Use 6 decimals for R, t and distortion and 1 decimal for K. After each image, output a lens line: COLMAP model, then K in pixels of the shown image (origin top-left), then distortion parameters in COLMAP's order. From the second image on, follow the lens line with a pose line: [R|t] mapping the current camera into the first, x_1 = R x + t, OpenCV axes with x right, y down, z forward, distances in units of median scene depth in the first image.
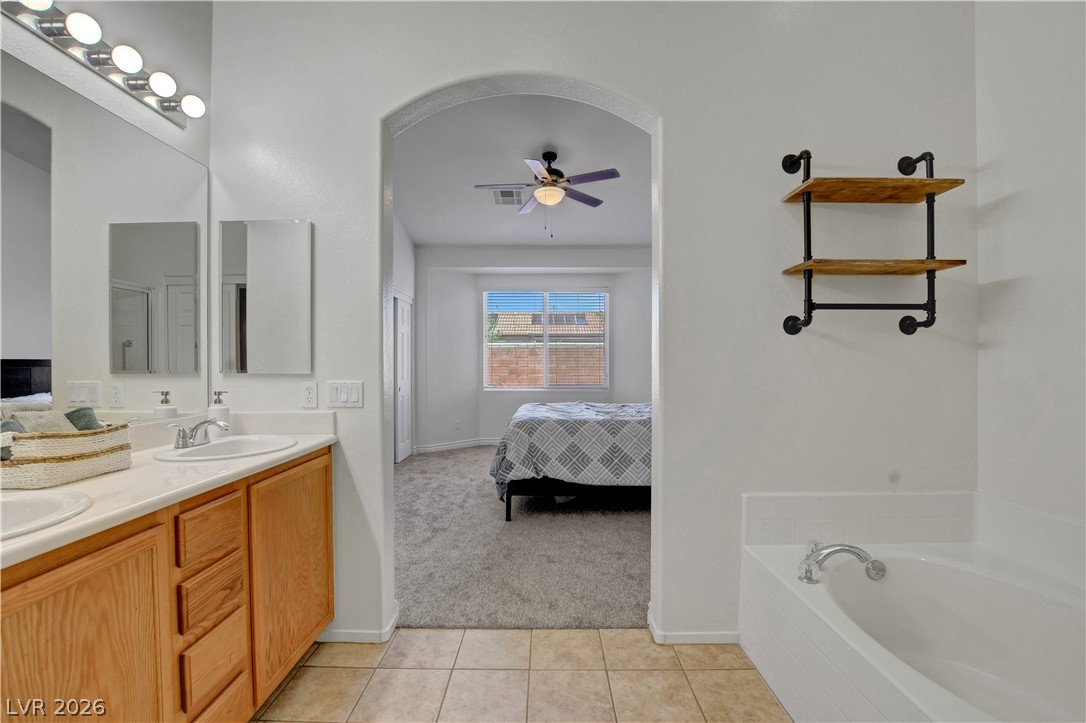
lens RADIAL K [[505.5, 0, 538.4], [0, 505.5, 365.4], [0, 0, 1]] dist [-0.011309, 0.000396]
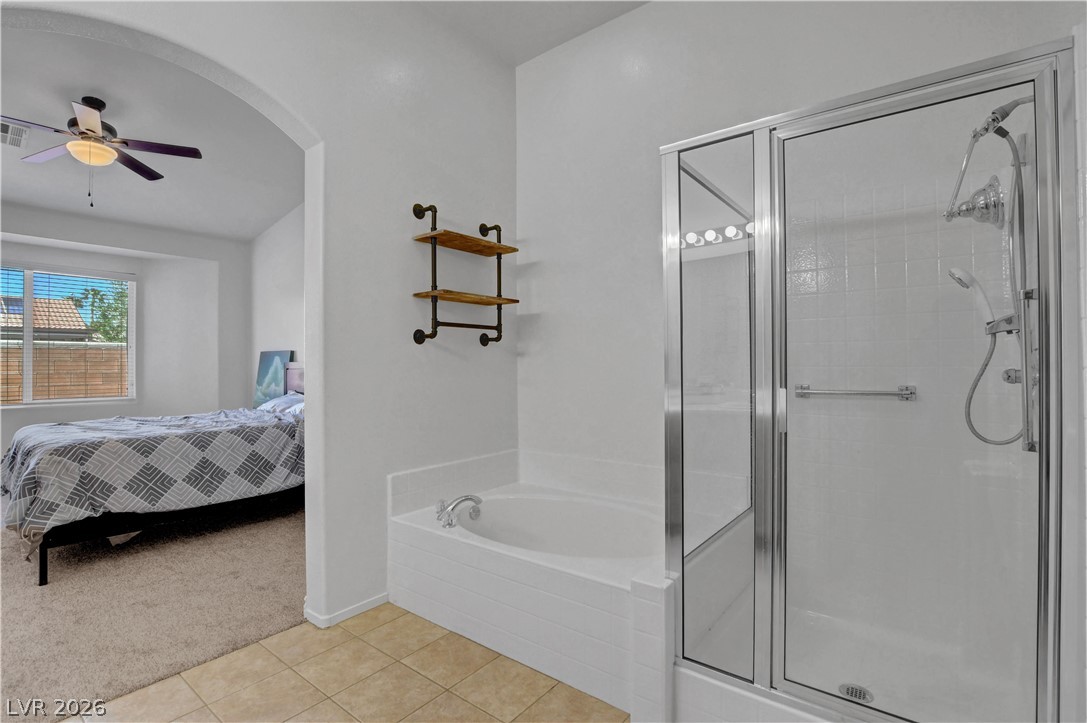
lens RADIAL K [[505.9, 0, 548.4], [0, 505.9, 358.9], [0, 0, 1]] dist [-0.011309, 0.000396]
pose [[0.620749, 0.003215, 0.784002, -0.297535], [0.010872, 0.999860, -0.012708, -0.004218], [-0.783934, 0.016412, 0.620628, -0.050829]]
